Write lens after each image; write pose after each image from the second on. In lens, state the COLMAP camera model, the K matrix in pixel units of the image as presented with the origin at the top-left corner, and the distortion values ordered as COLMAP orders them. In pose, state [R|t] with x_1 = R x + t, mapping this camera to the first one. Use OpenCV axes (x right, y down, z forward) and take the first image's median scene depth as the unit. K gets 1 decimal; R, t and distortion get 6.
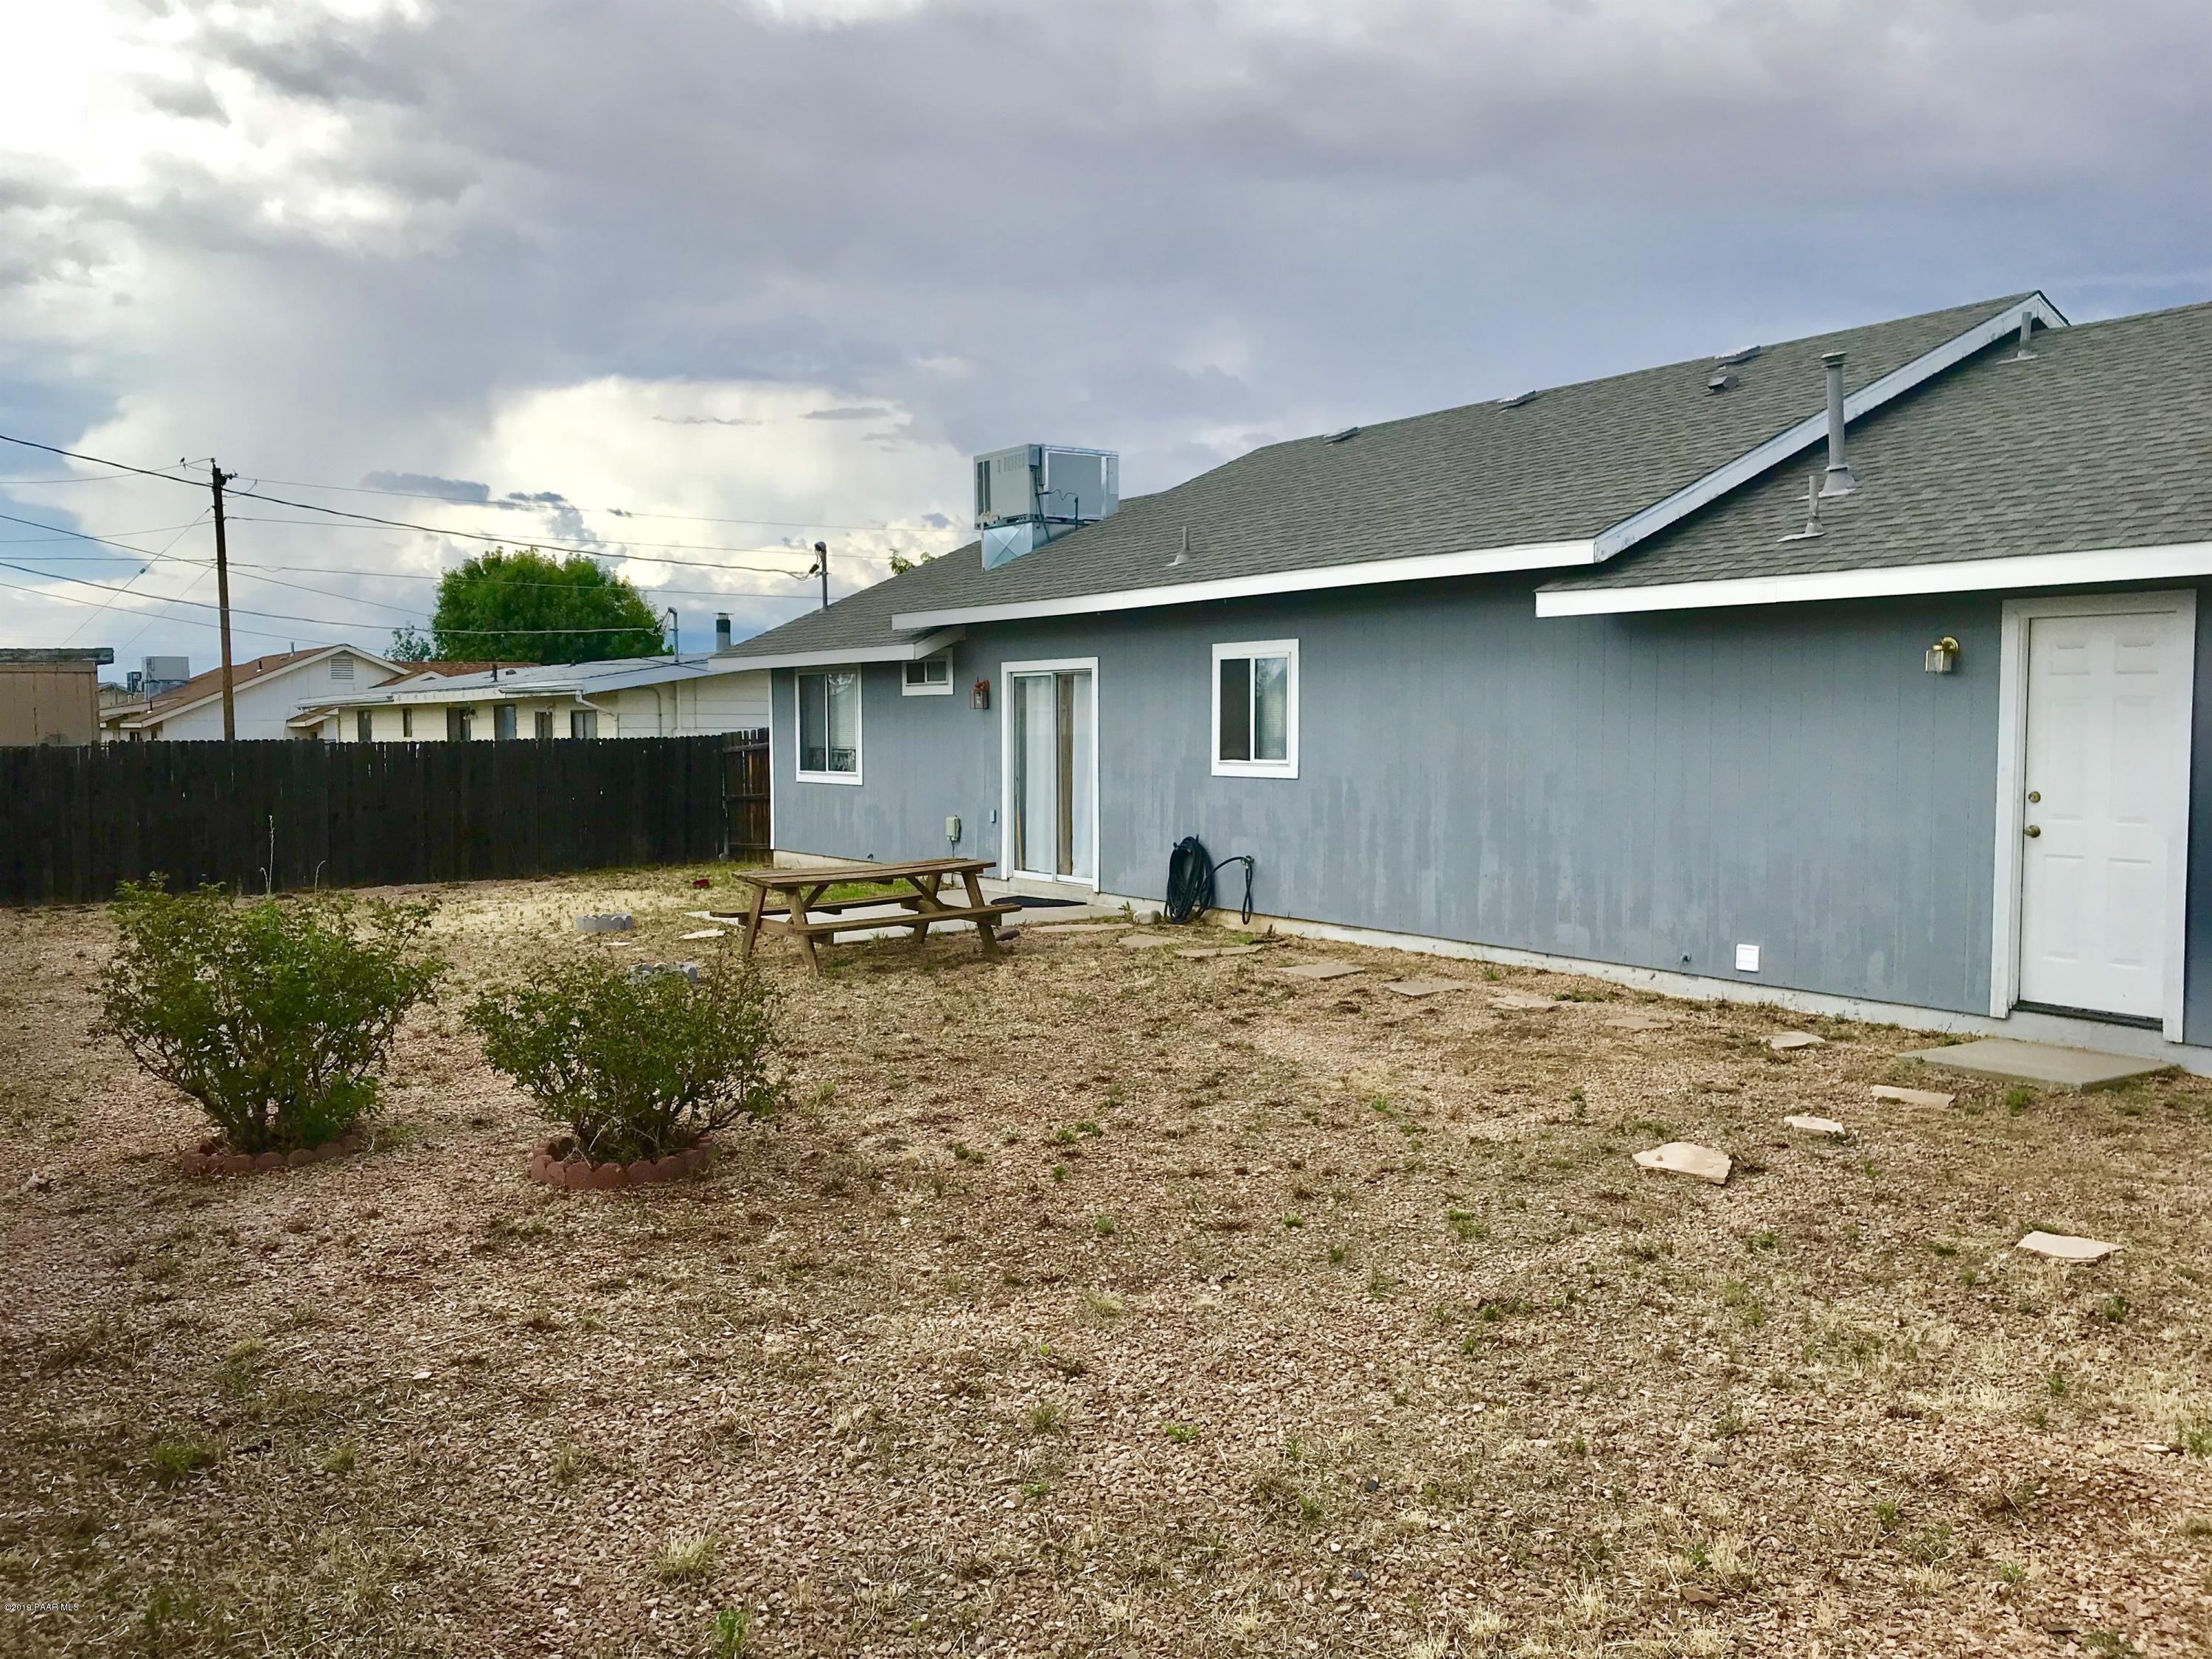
lens RADIAL K [[1810.0, 0, 1082.2], [0, 1810.0, 828.4], [0, 0, 1]] dist [0.051167, -0.071786]
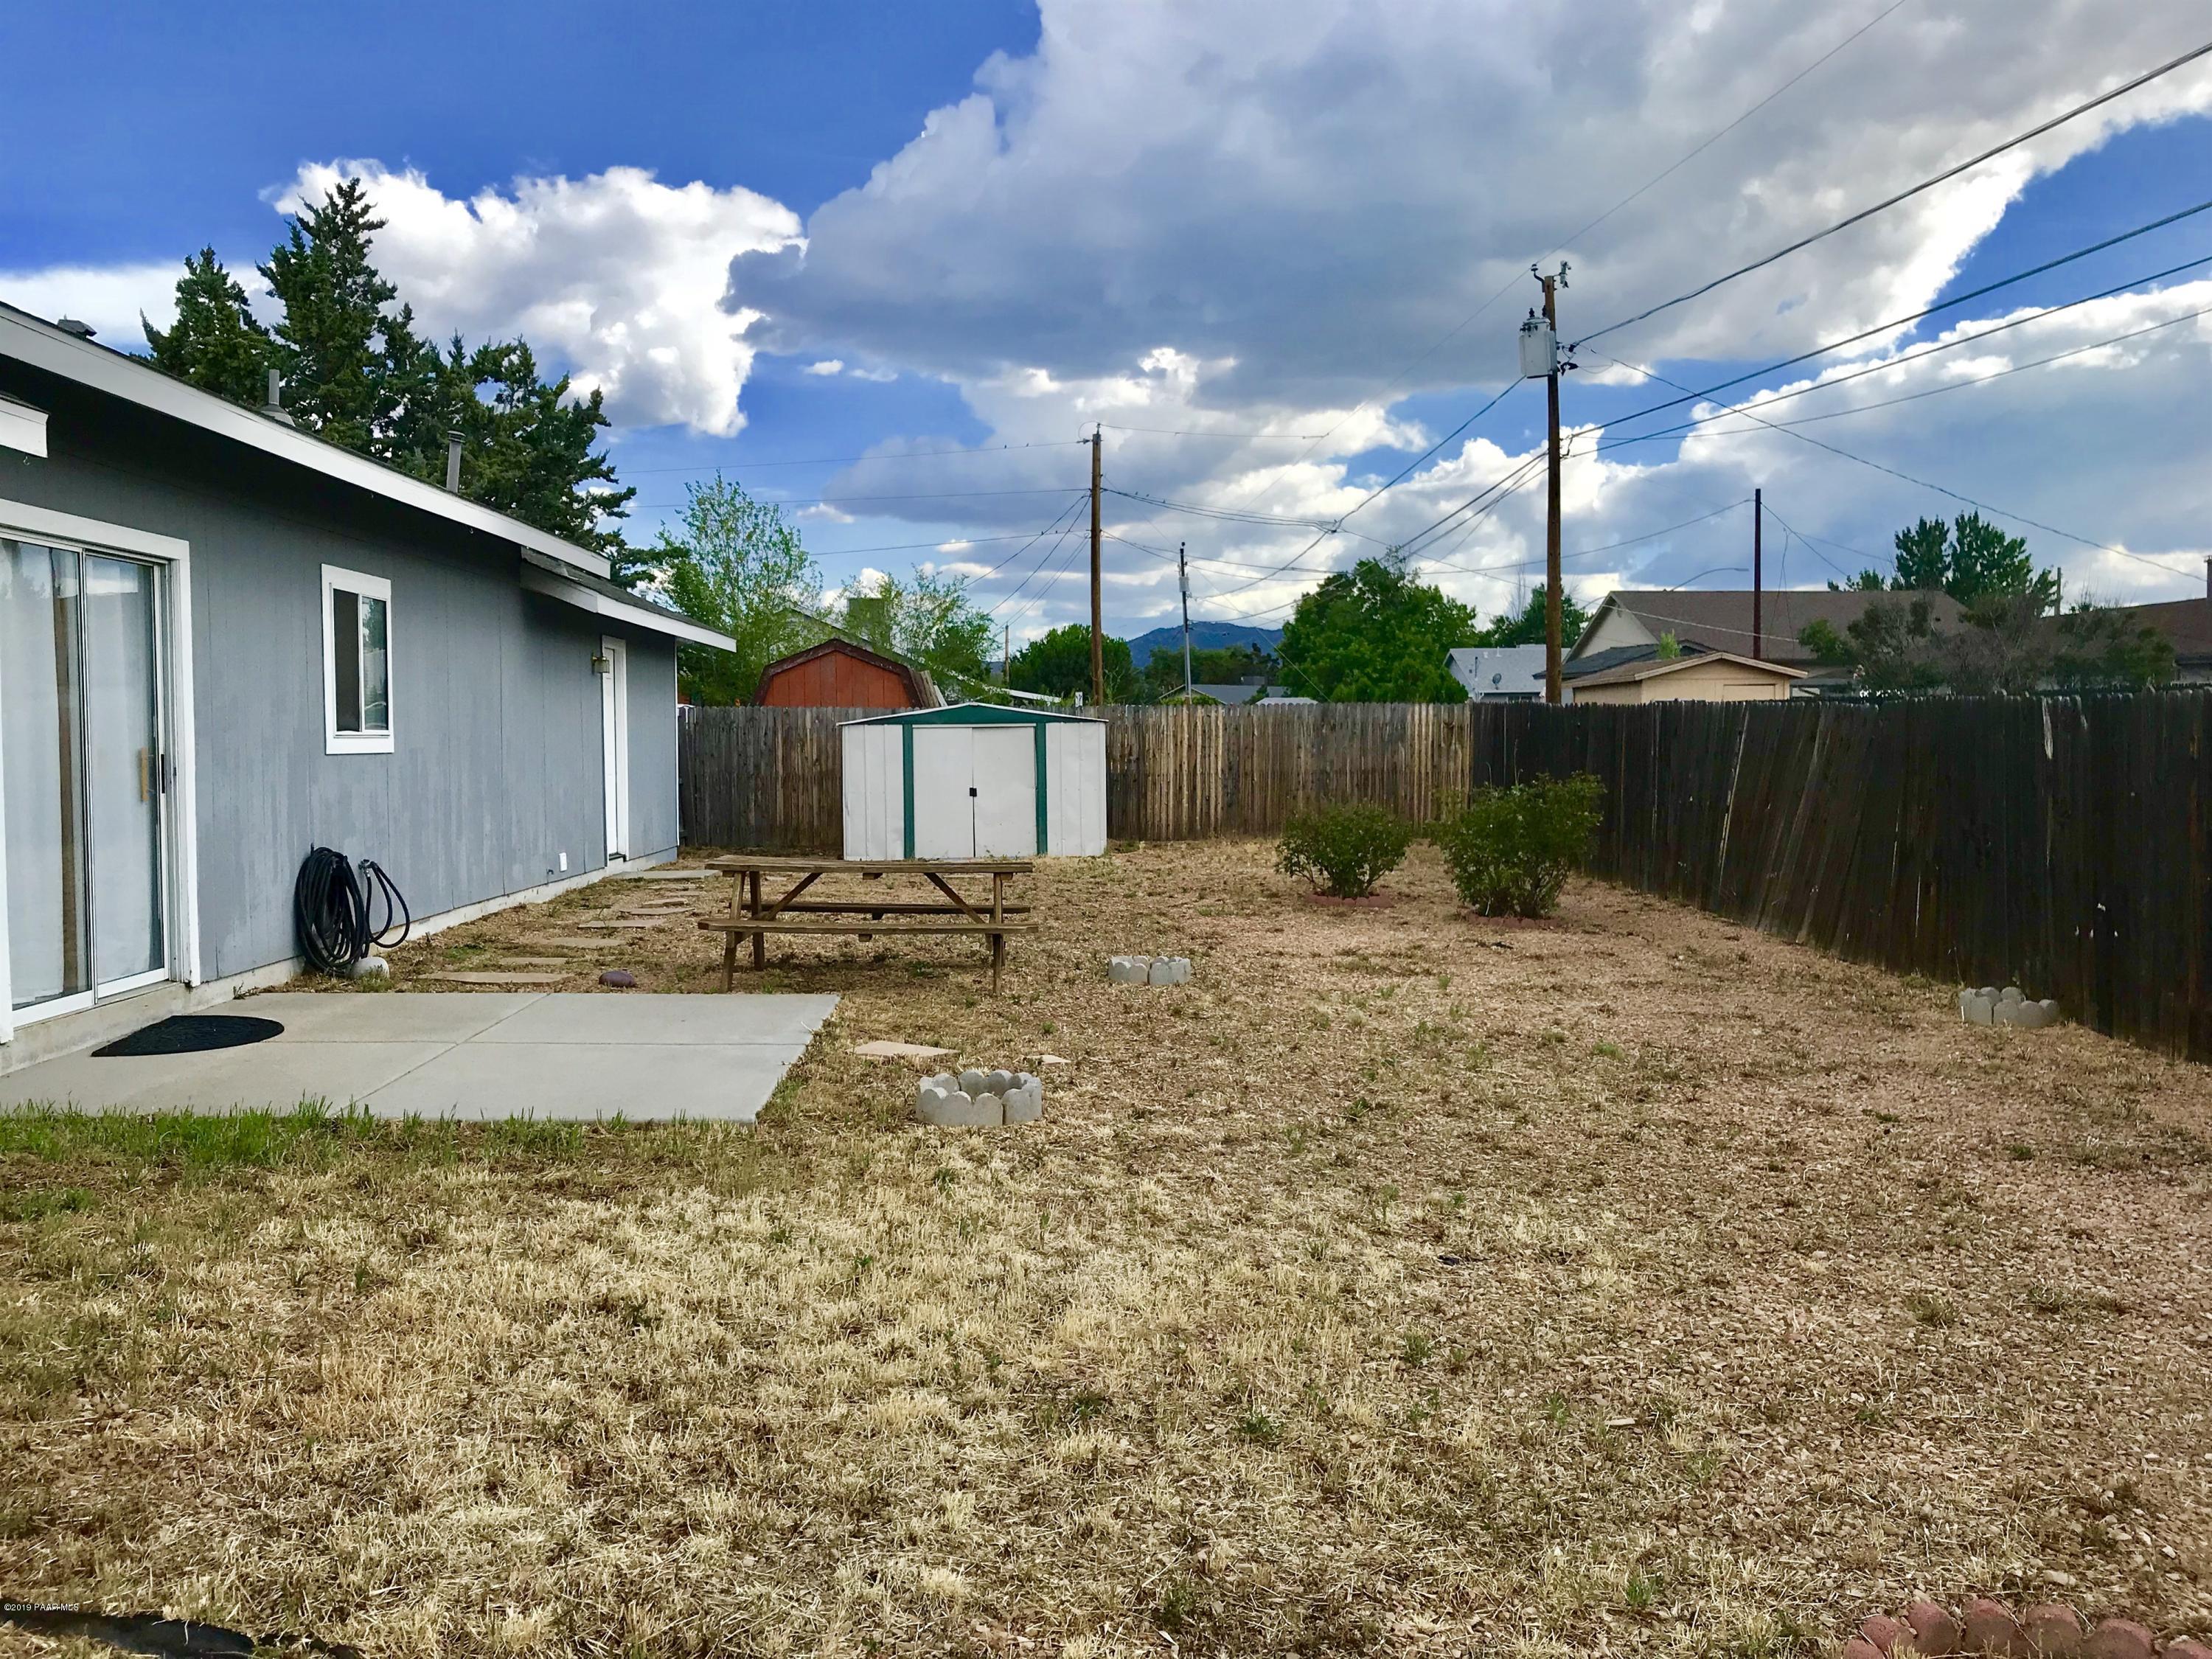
lens RADIAL K [[1810.0, 0, 1082.2], [0, 1810.0, 828.4], [0, 0, 1]] dist [0.051167, -0.071786]
pose [[-0.843818, -0.050909, 0.534208, -0.555549], [0.001278, 0.995296, 0.096869, -0.069748], [-0.536627, 0.082422, -0.839784, 1.461798]]
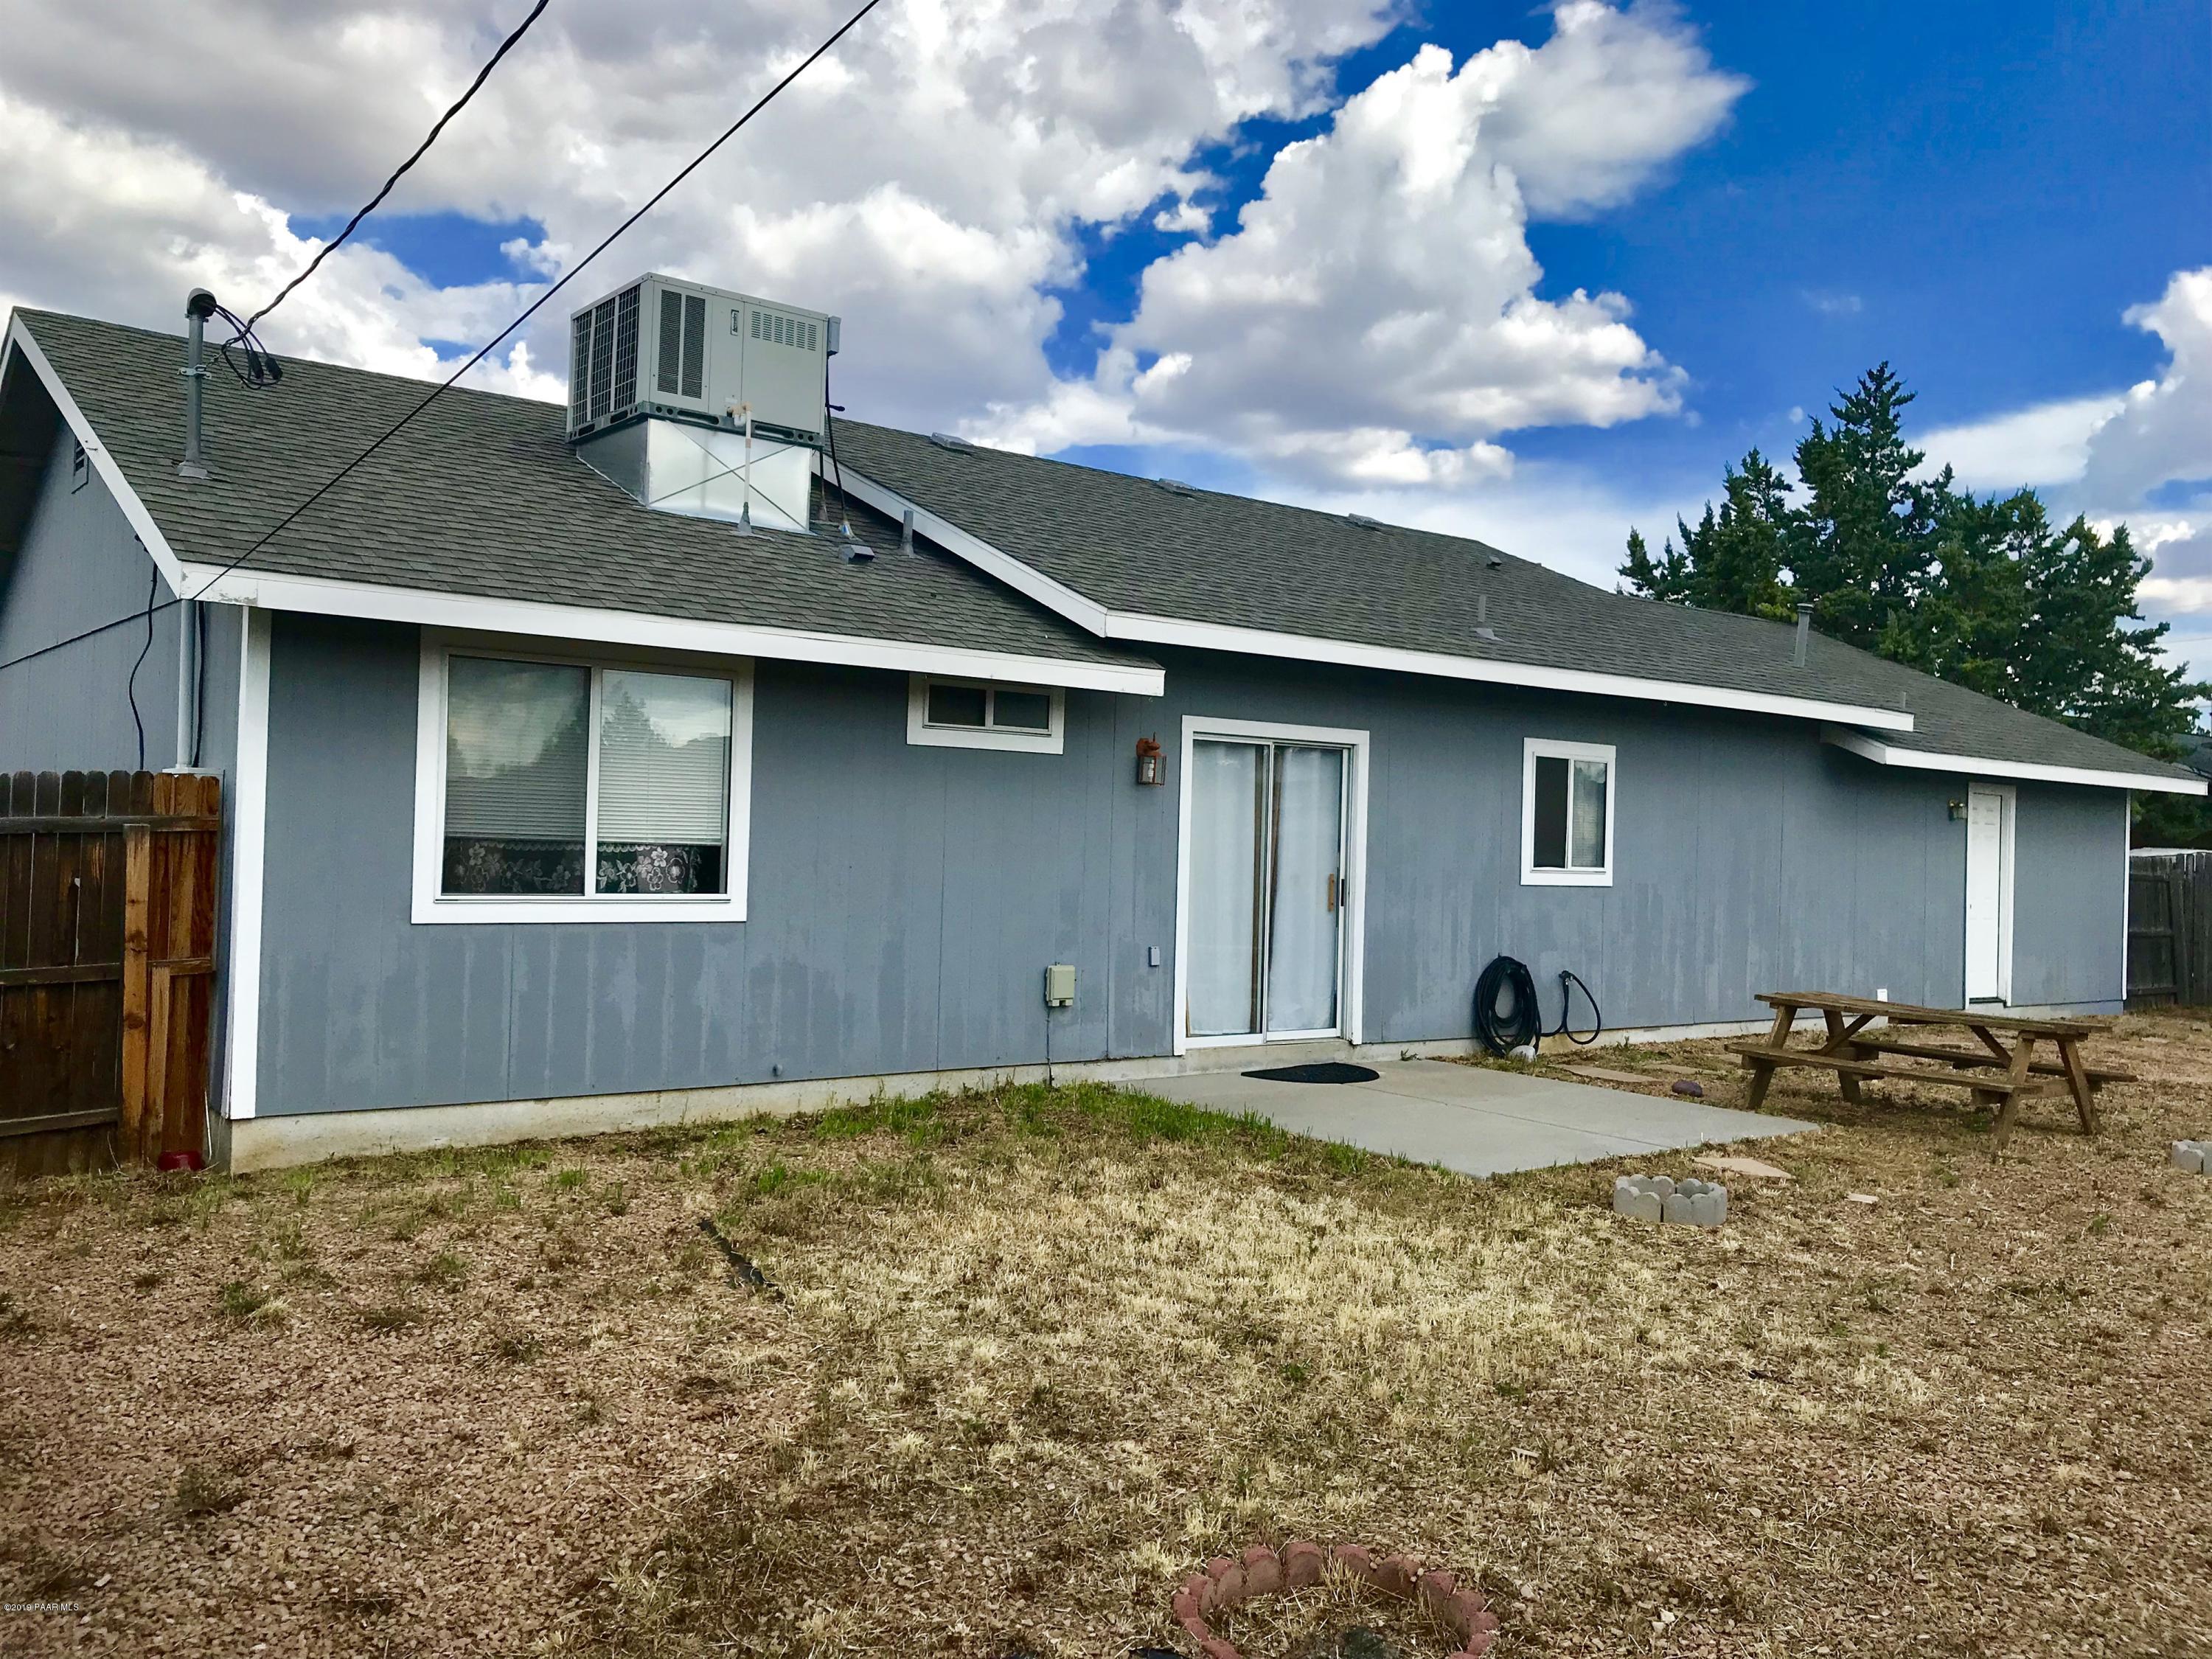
lens RADIAL K [[1810.0, 0, 1082.2], [0, 1810.0, 828.4], [0, 0, 1]] dist [0.051167, -0.071786]
pose [[-0.063488, -0.020861, 0.997765, -0.817747], [0.005378, 0.999760, 0.021245, -0.078626], [-0.997968, 0.006715, -0.063360, 1.297594]]
